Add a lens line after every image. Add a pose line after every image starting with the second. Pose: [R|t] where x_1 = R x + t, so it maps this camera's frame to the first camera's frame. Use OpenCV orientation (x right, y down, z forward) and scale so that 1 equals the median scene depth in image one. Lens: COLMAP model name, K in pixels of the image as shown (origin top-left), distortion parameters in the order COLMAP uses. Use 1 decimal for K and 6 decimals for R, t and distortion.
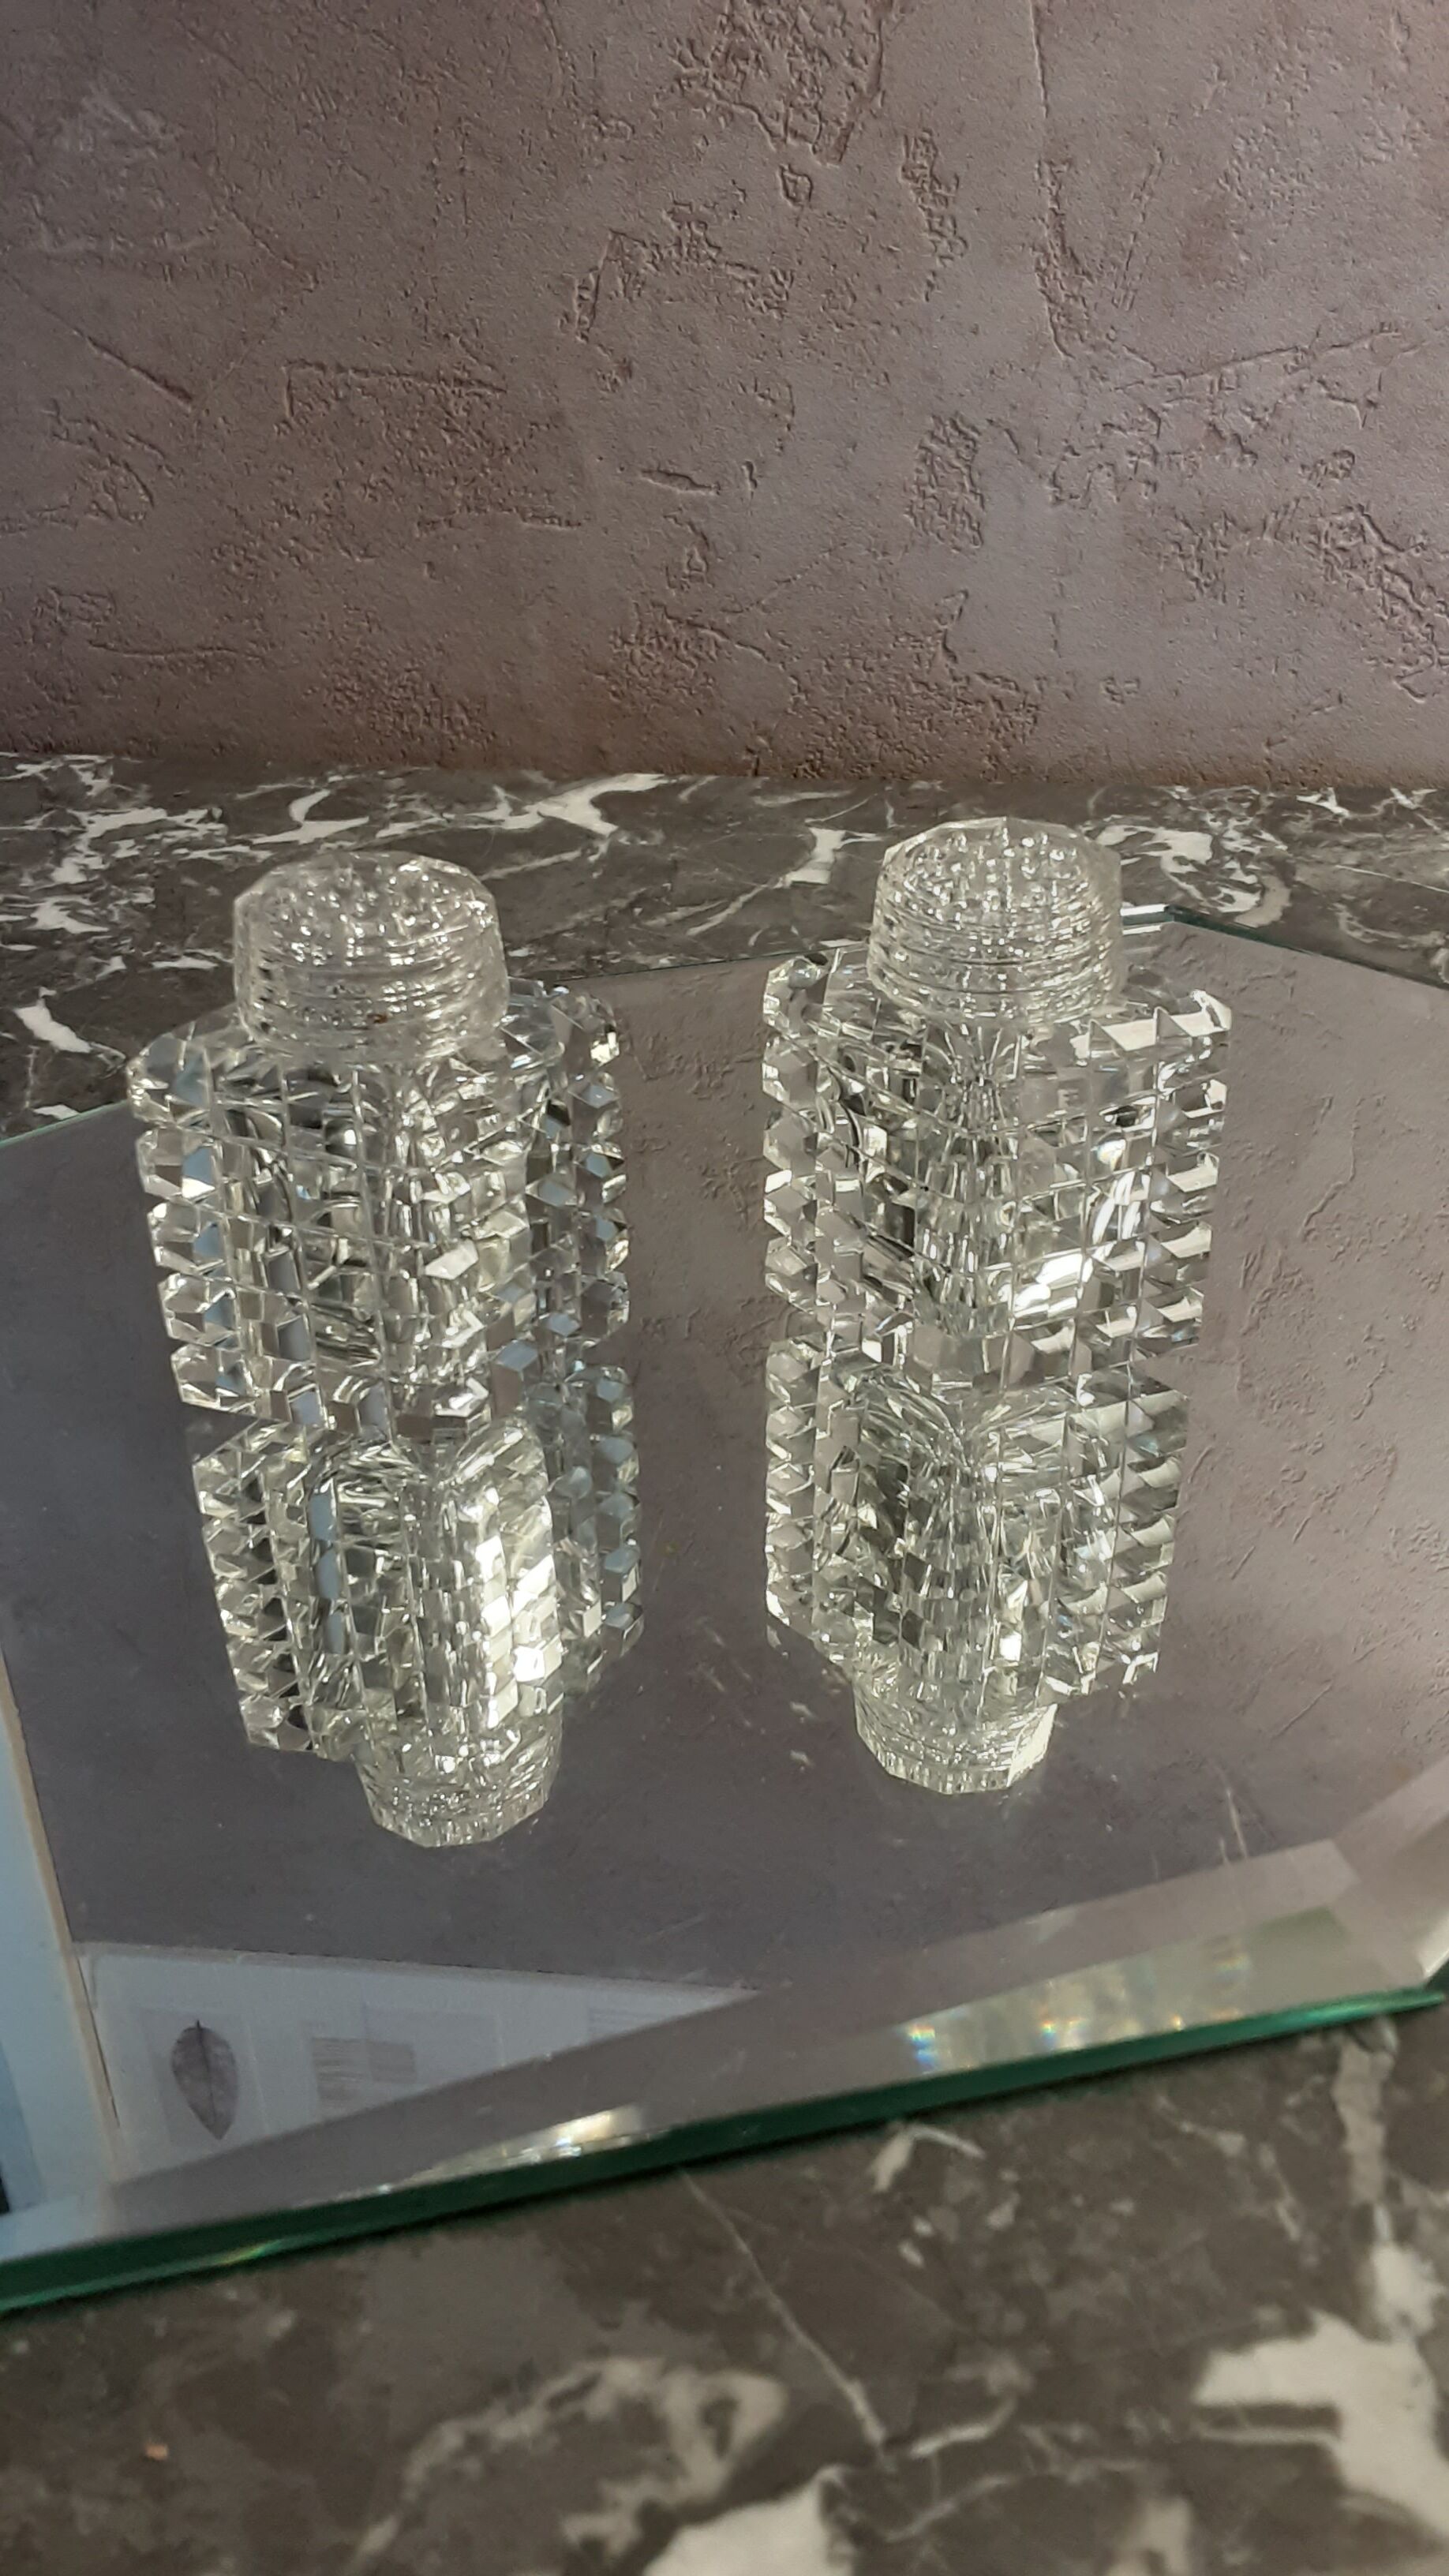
lens RADIAL K [[2095.5, 0, 730.2], [0, 2095.5, 1260.8], [0, 0, 1]] dist [0.124016, -0.227882]
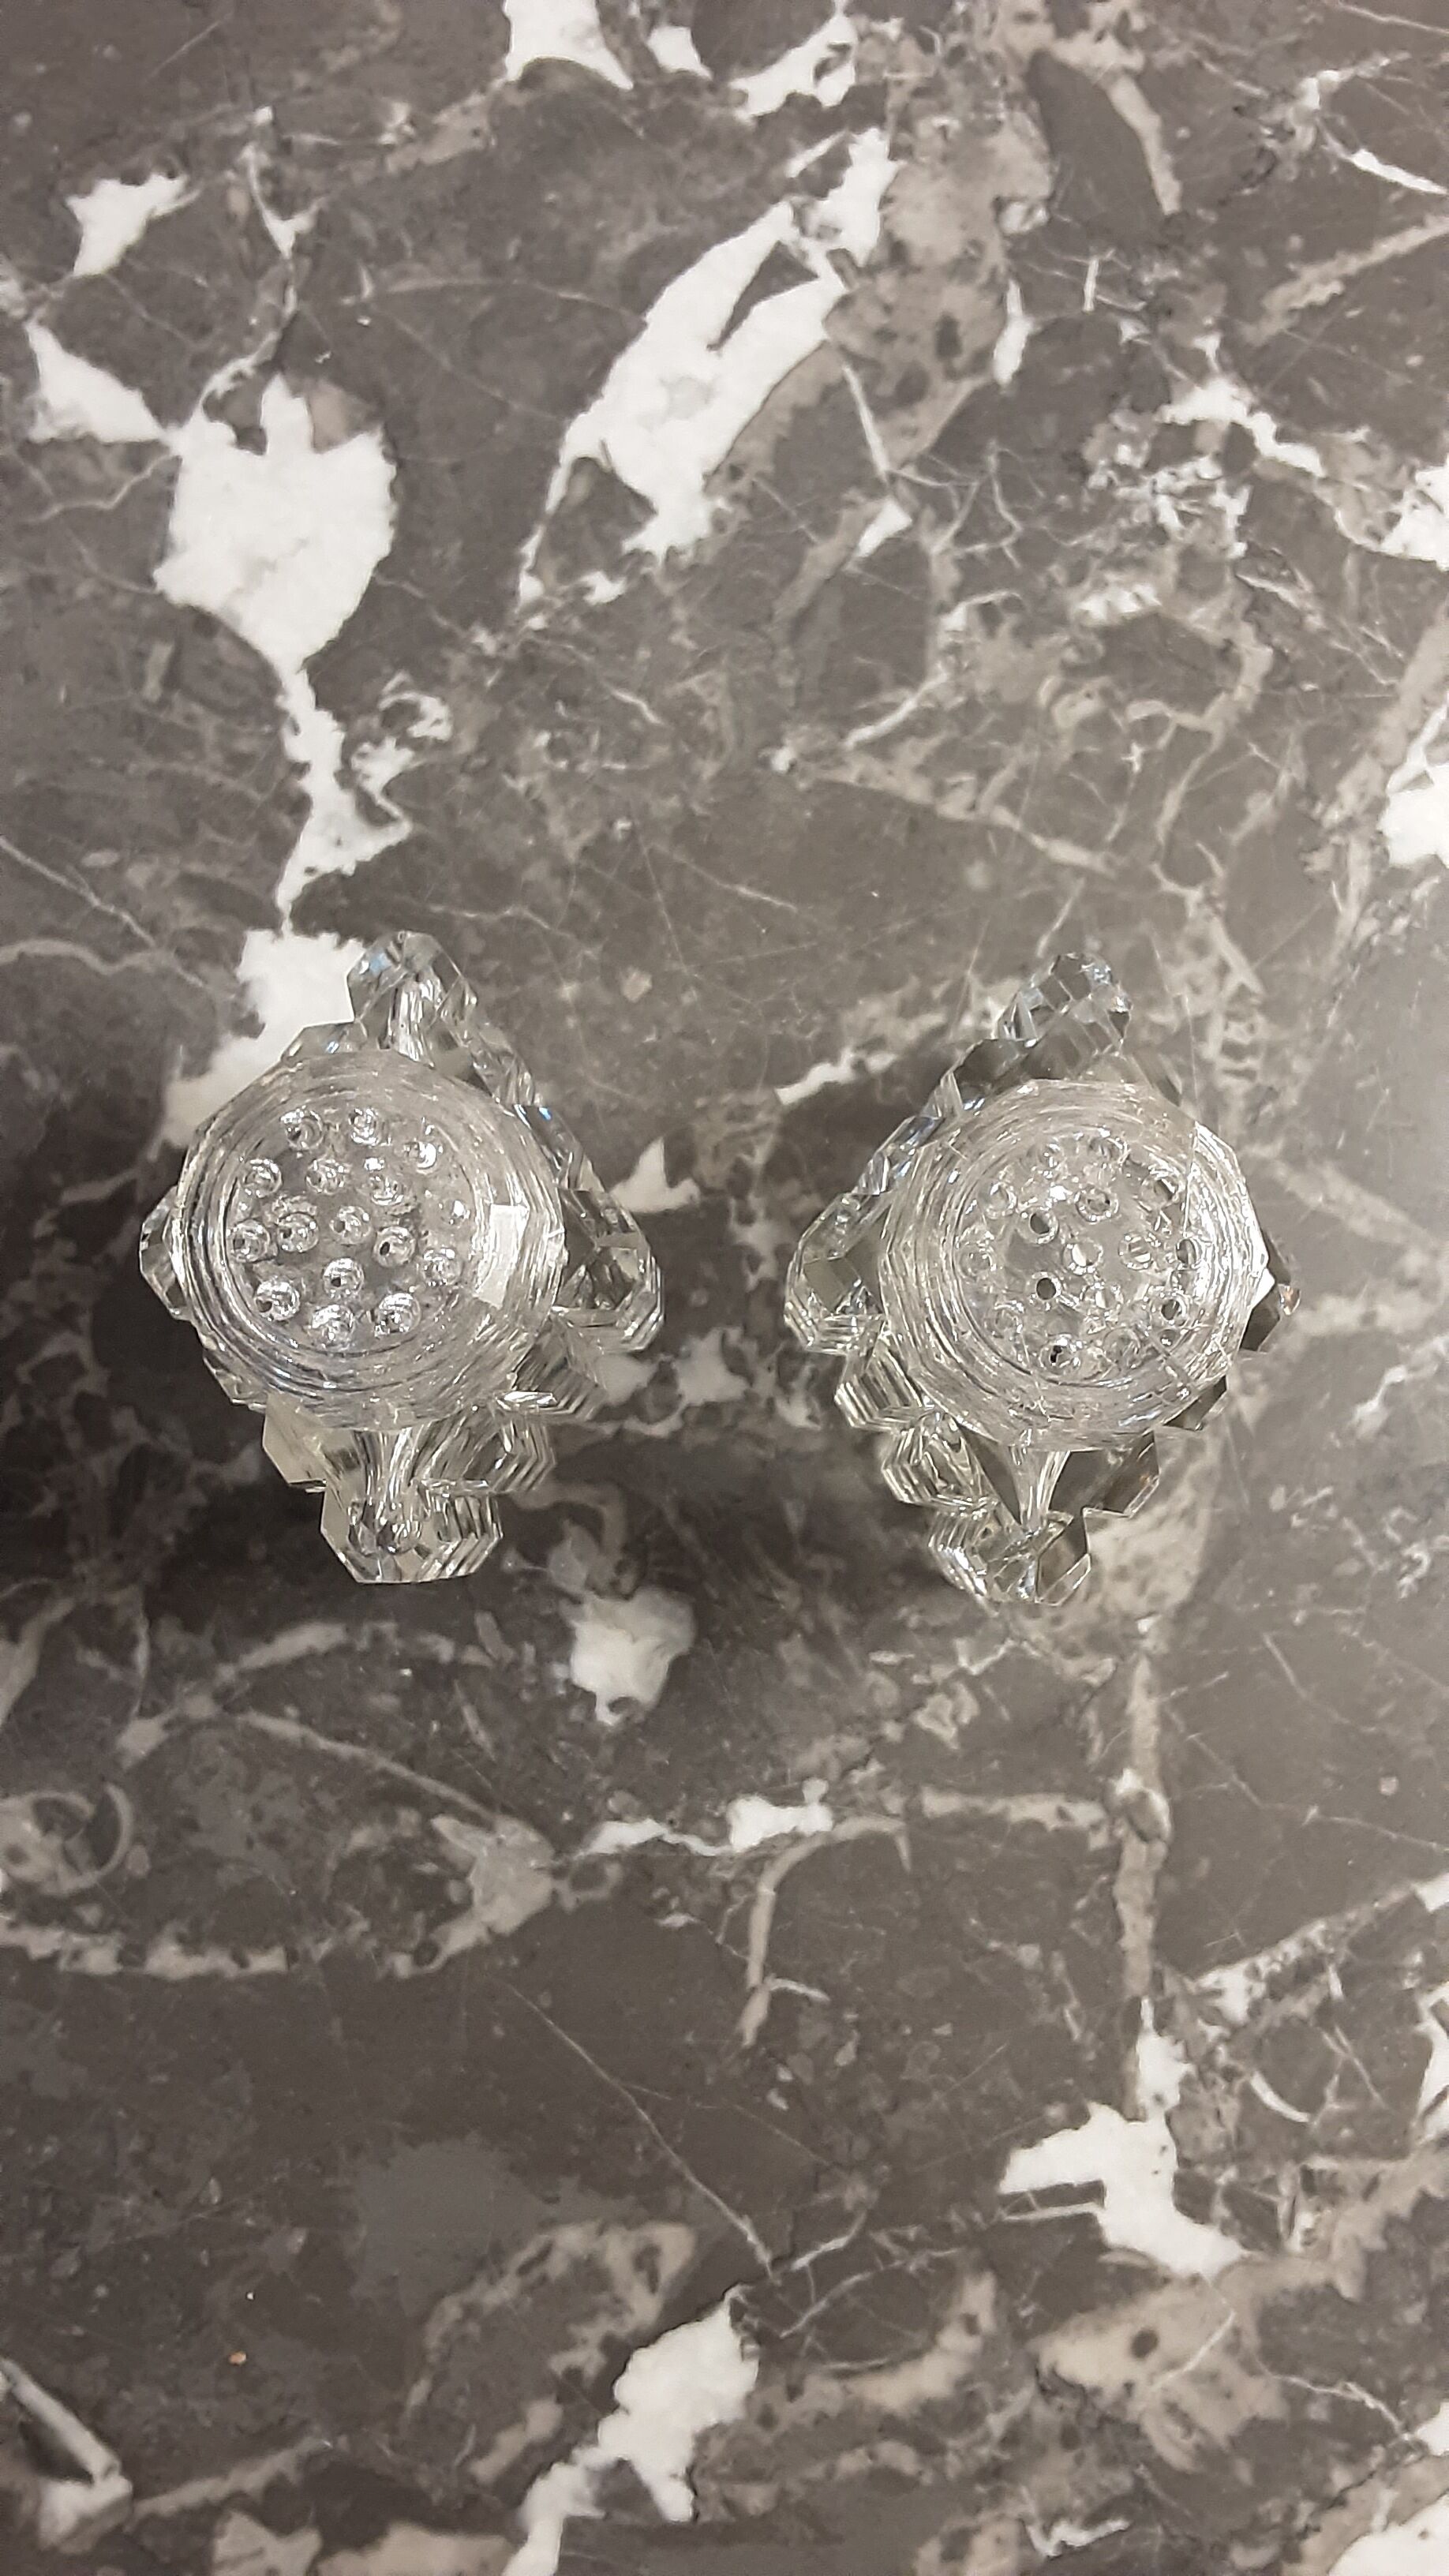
lens RADIAL K [[2095.5, 0, 737.6], [0, 2095.5, 1255.8], [0, 0, 1]] dist [0.124016, -0.227882]
pose [[0.986722, -0.159686, 0.029683, 0.040450], [0.073222, 0.600468, 0.796289, -0.324126], [-0.144980, -0.783542, 0.604187, 0.247259]]
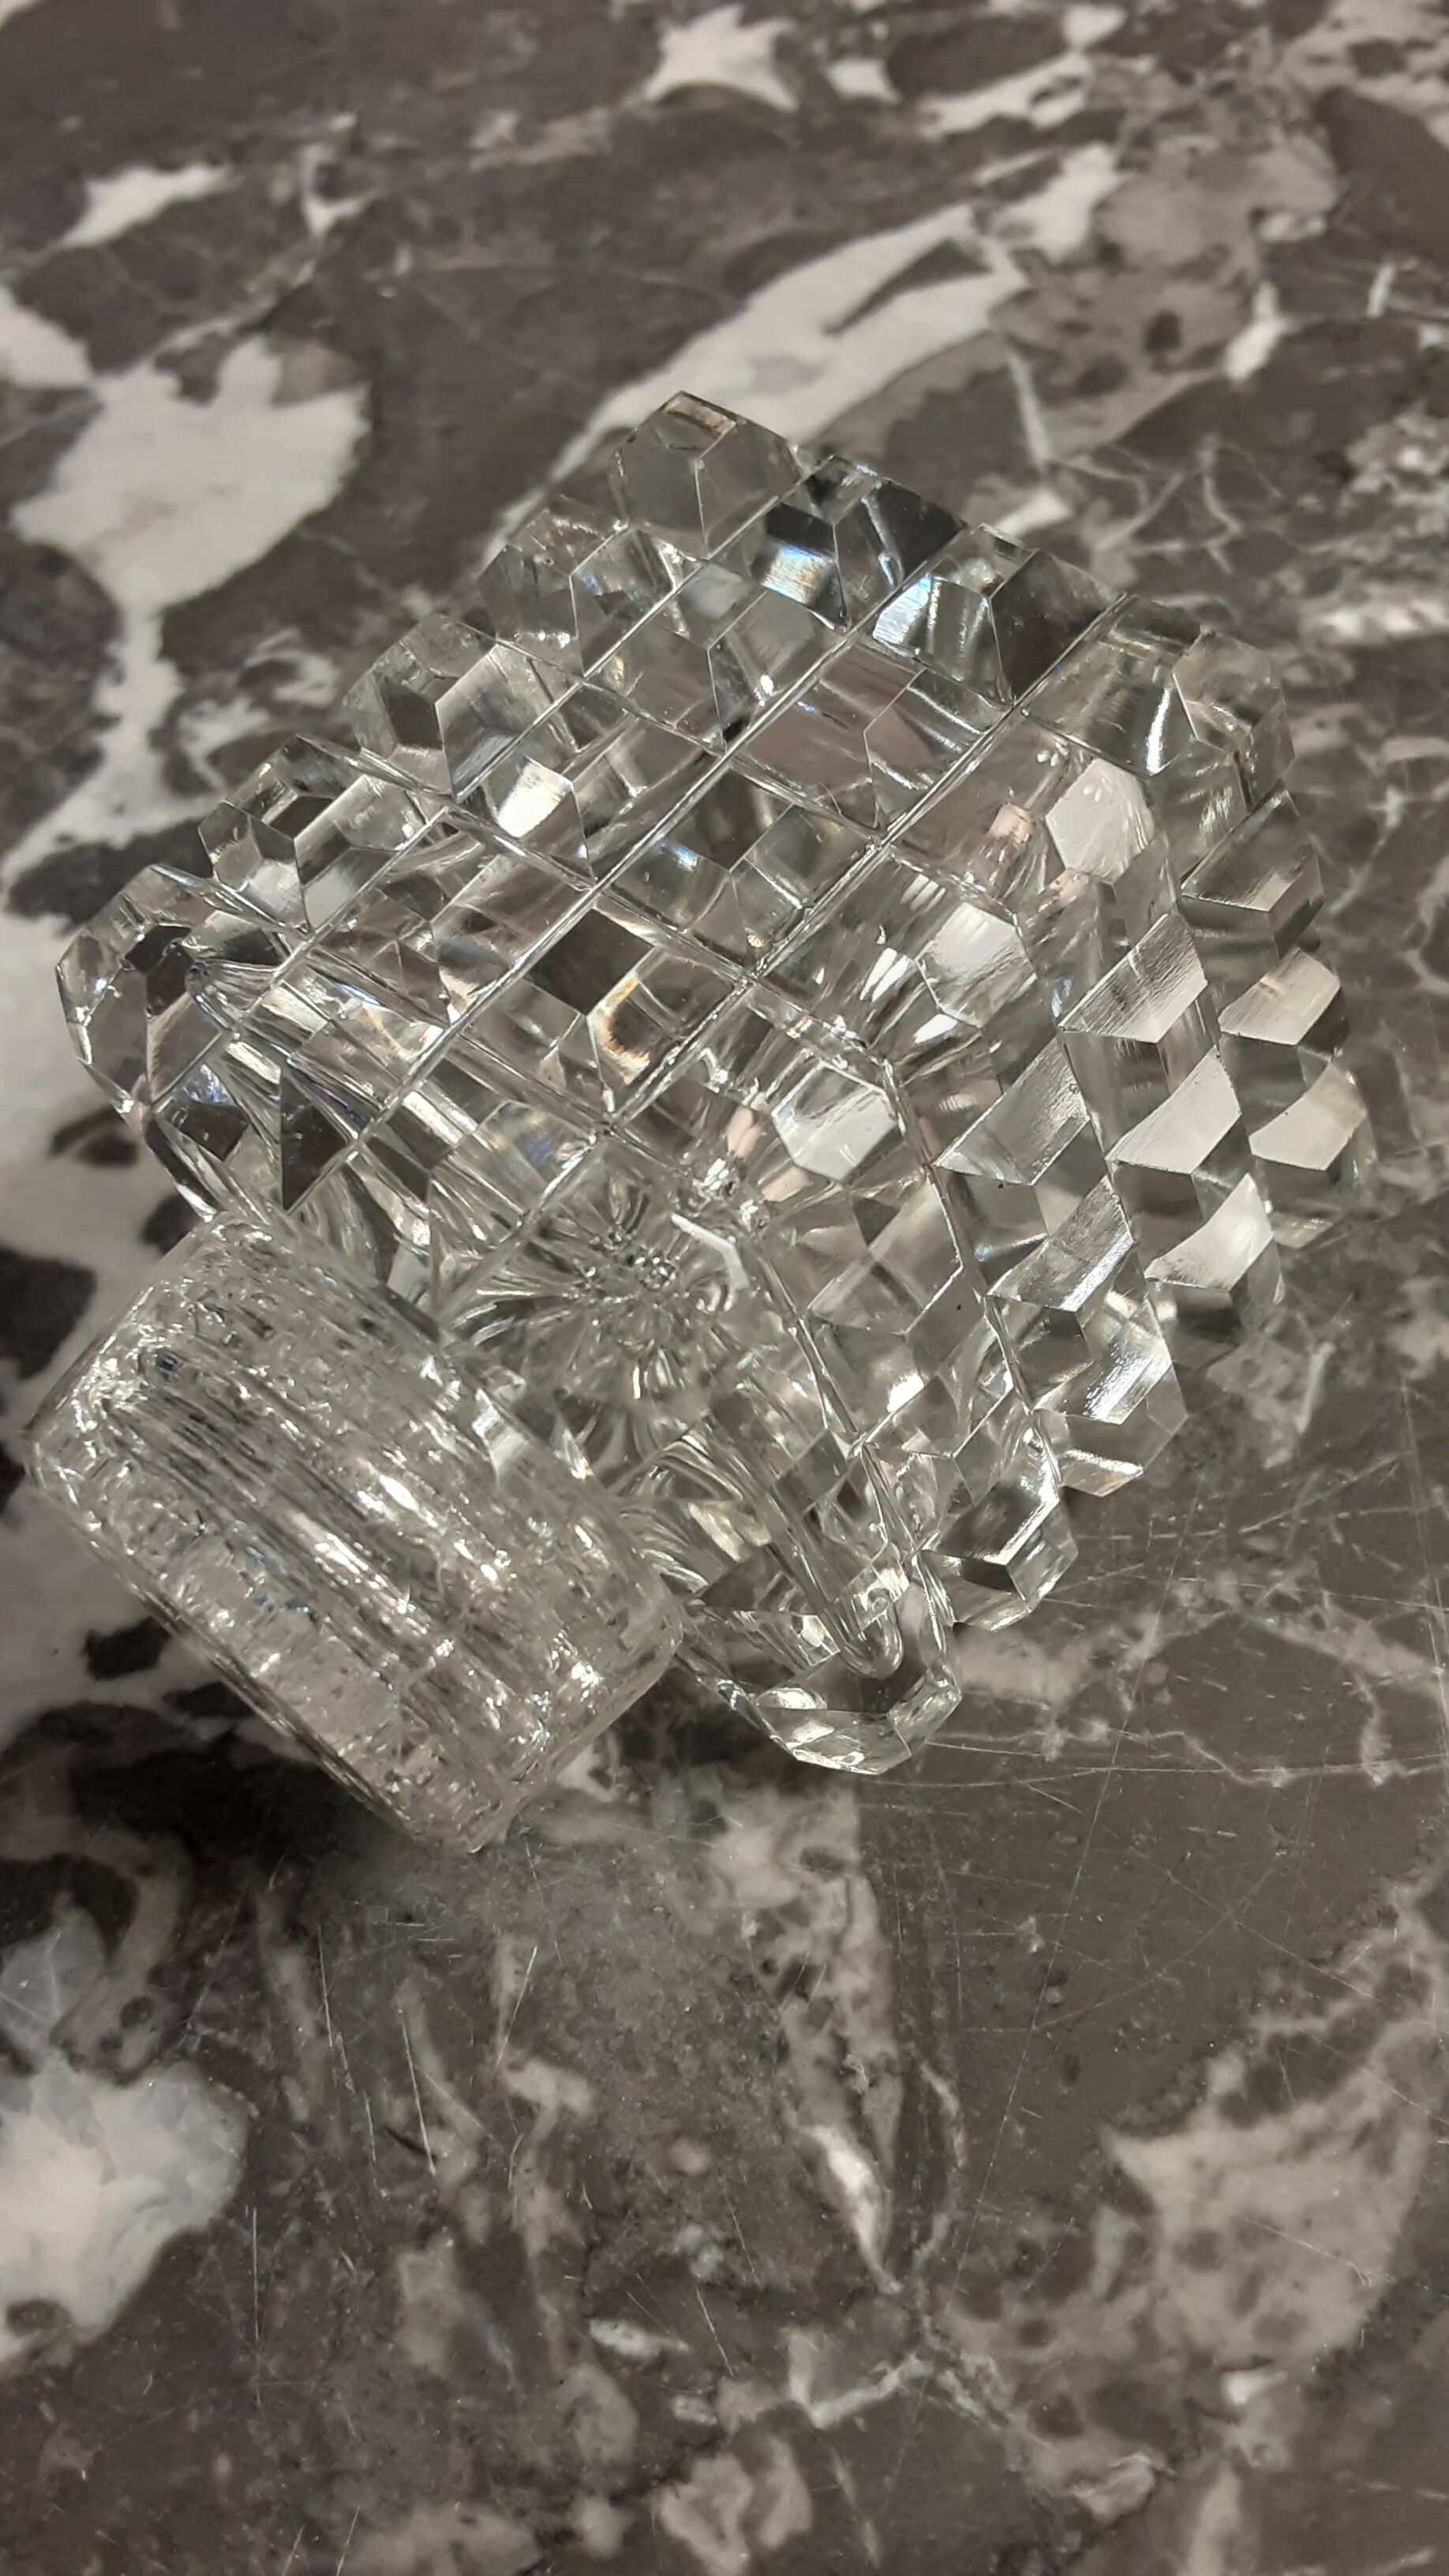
lens RADIAL K [[2095.5, 0, 750.6], [0, 2095.5, 1302.9], [0, 0, 1]] dist [0.124016, -0.227882]
pose [[0.994369, -0.006986, -0.105740, 0.111060], [0.055559, 0.884057, 0.464066, -0.061839], [0.090238, -0.467328, 0.879467, 0.327805]]
